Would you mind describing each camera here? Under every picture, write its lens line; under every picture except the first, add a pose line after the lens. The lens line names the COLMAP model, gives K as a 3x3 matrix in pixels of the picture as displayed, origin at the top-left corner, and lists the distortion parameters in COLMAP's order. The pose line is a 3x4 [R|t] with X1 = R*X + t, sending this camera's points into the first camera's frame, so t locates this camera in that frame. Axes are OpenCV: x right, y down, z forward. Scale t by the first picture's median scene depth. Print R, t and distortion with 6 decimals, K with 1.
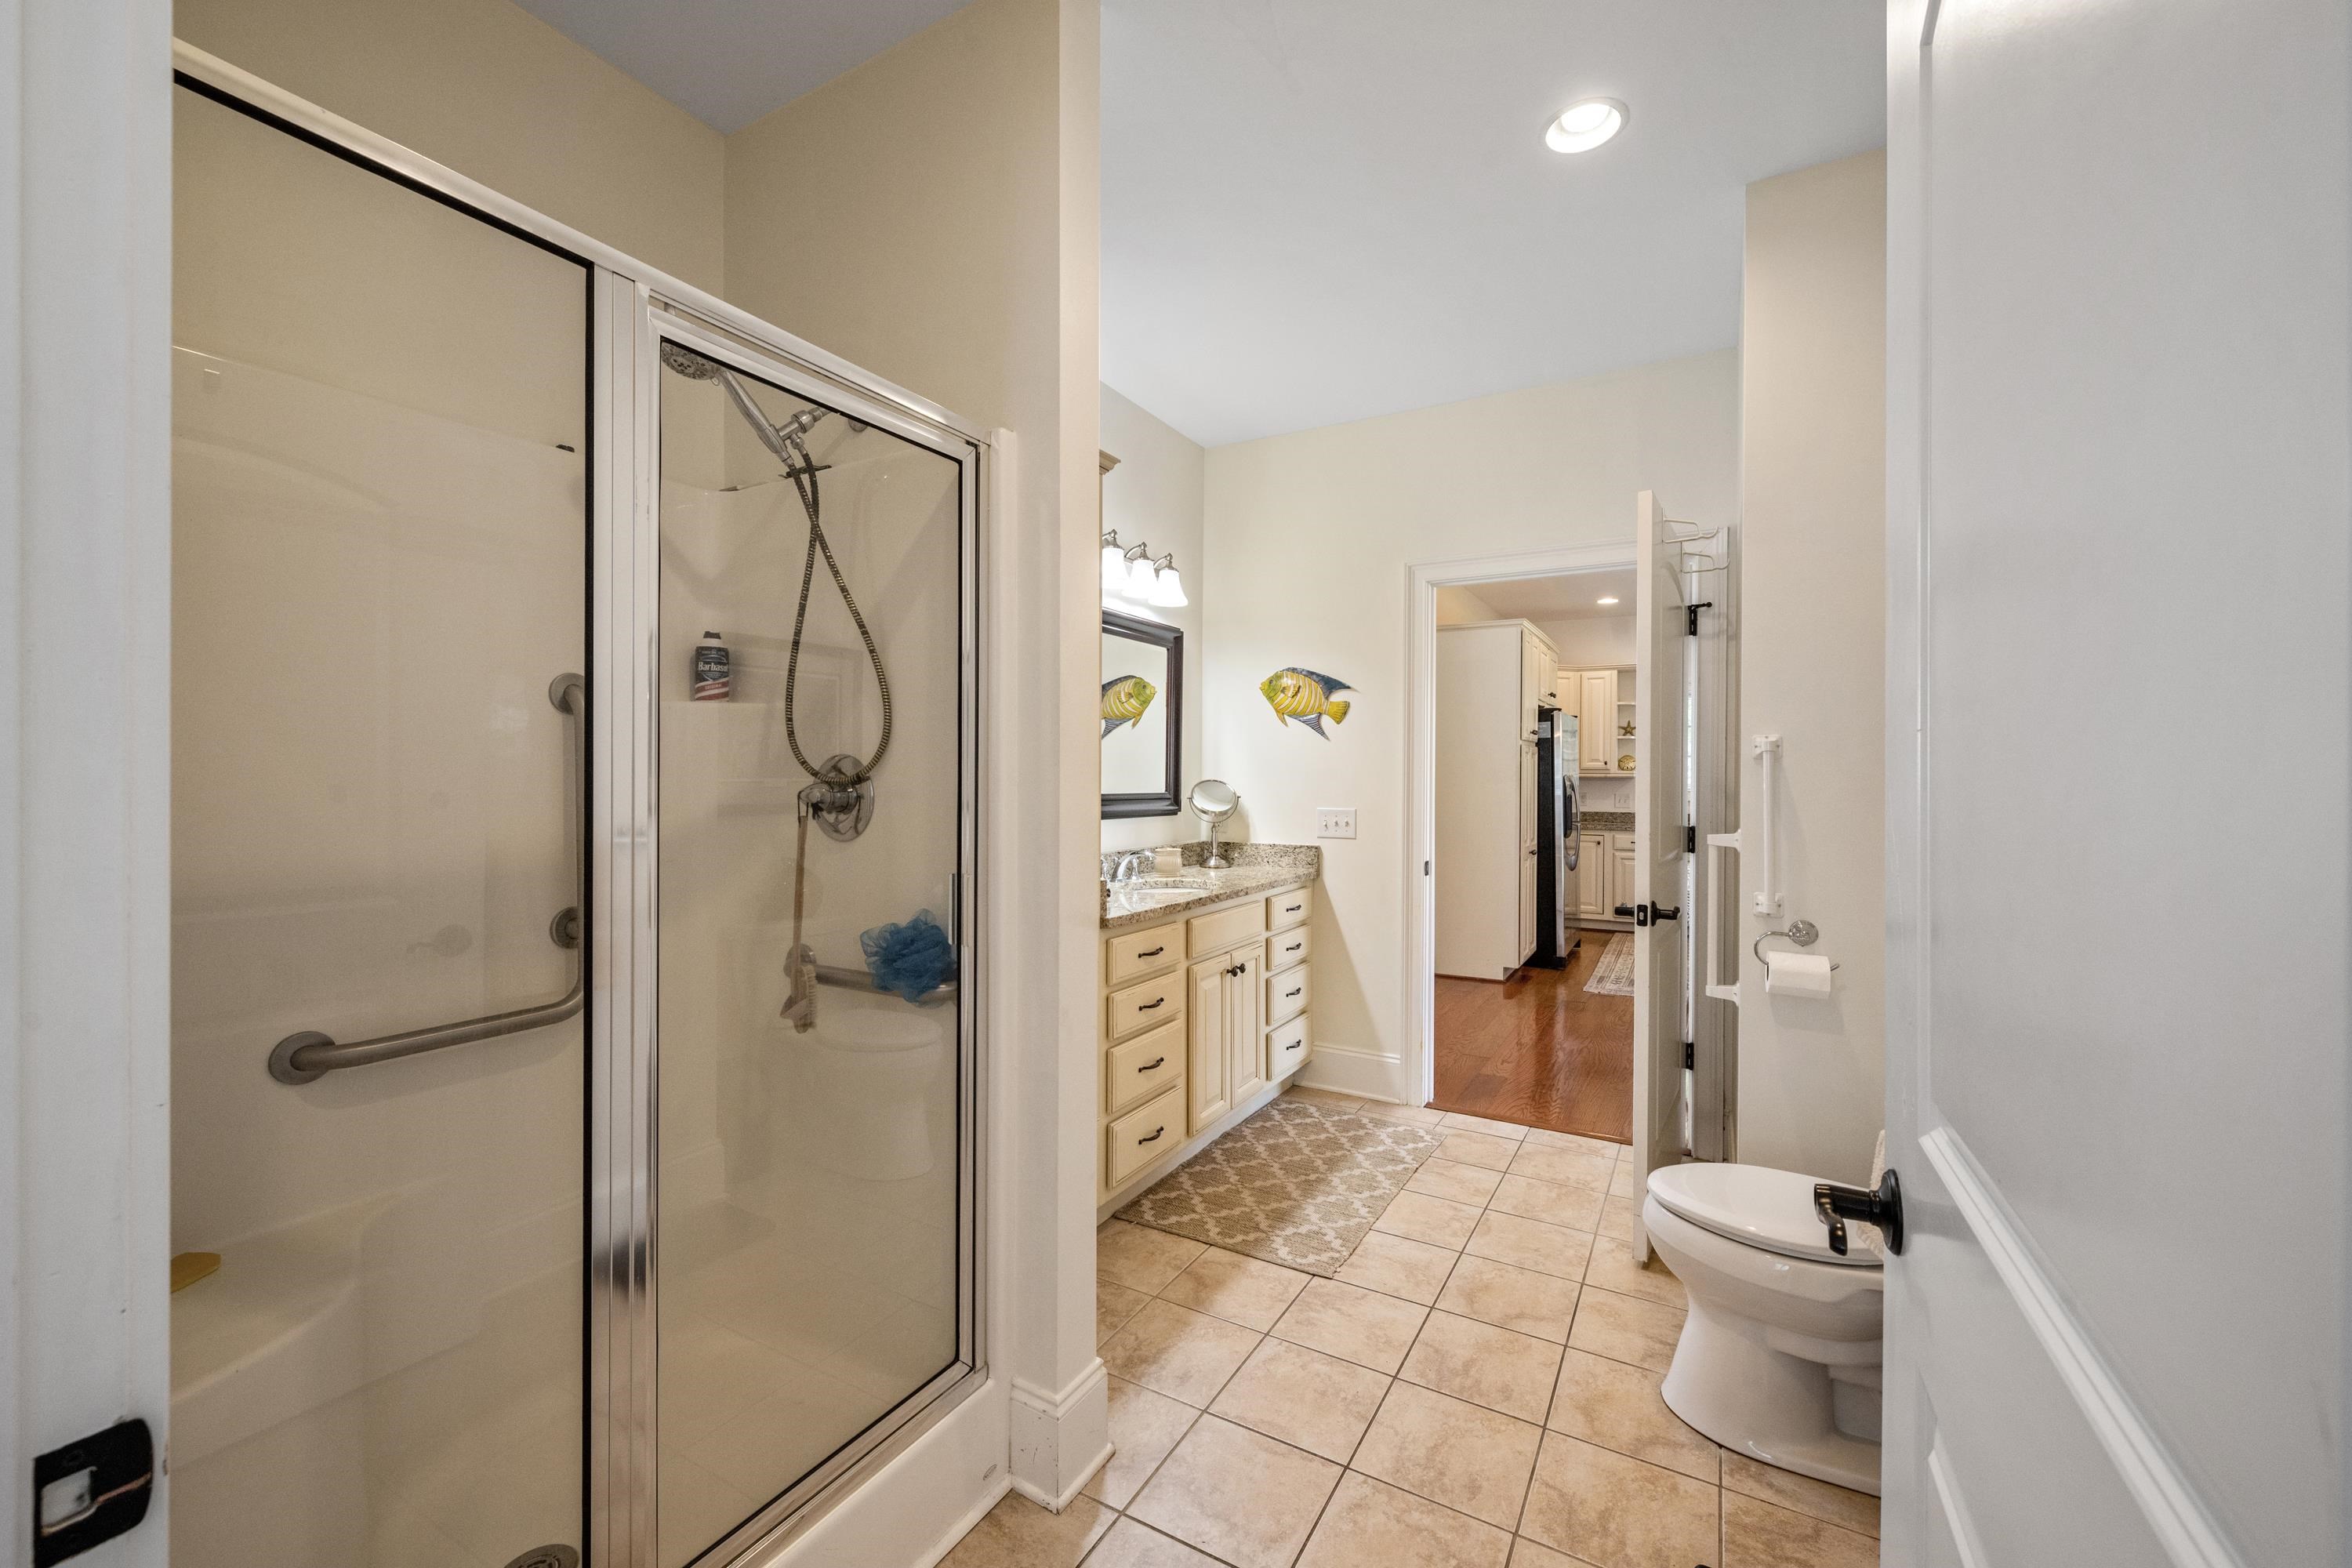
lens RADIAL K [[939.3, 0, 1179.5], [0, 939.3, 775.9], [0, 0, 1]] dist [-0.001127, -0.000446]
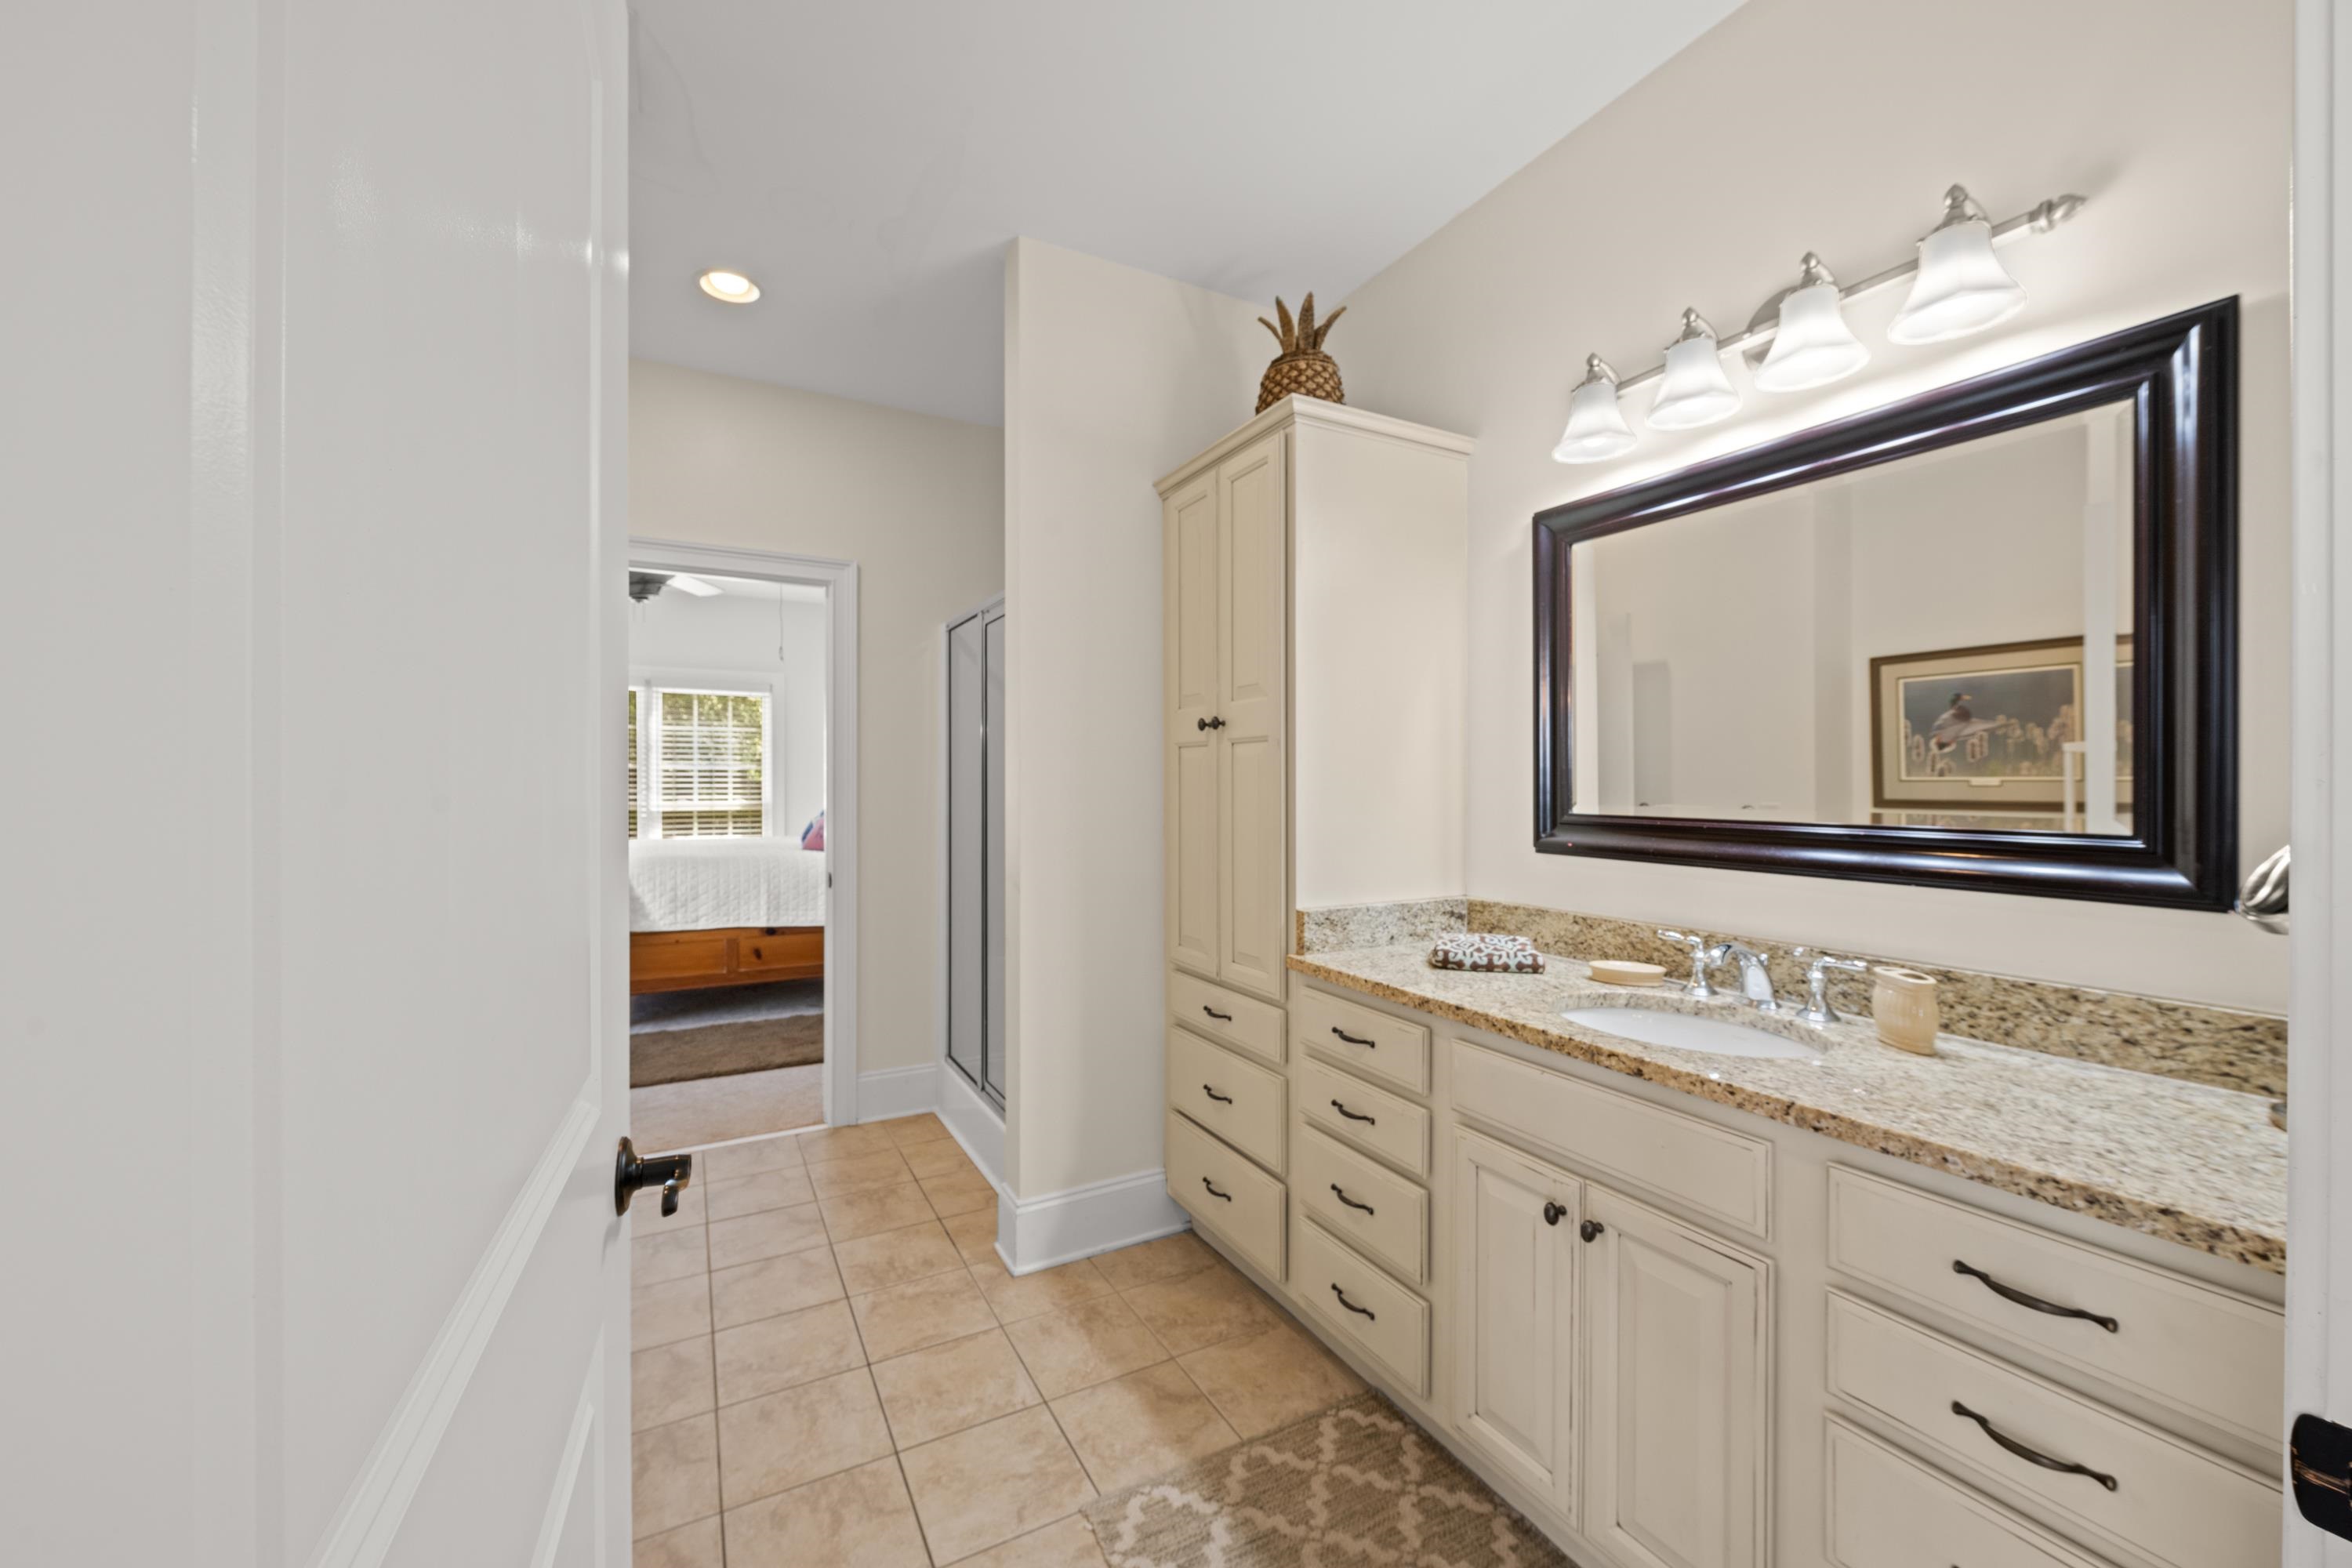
lens RADIAL K [[939.3, 0, 1186.8], [0, 939.3, 774.4], [0, 0, 1]] dist [-0.001127, -0.000446]
pose [[-0.531509, -0.007296, -0.847021, 0.677561], [-0.001041, 0.999968, -0.007960, -0.001201], [0.847052, -0.003349, -0.531500, 1.370868]]
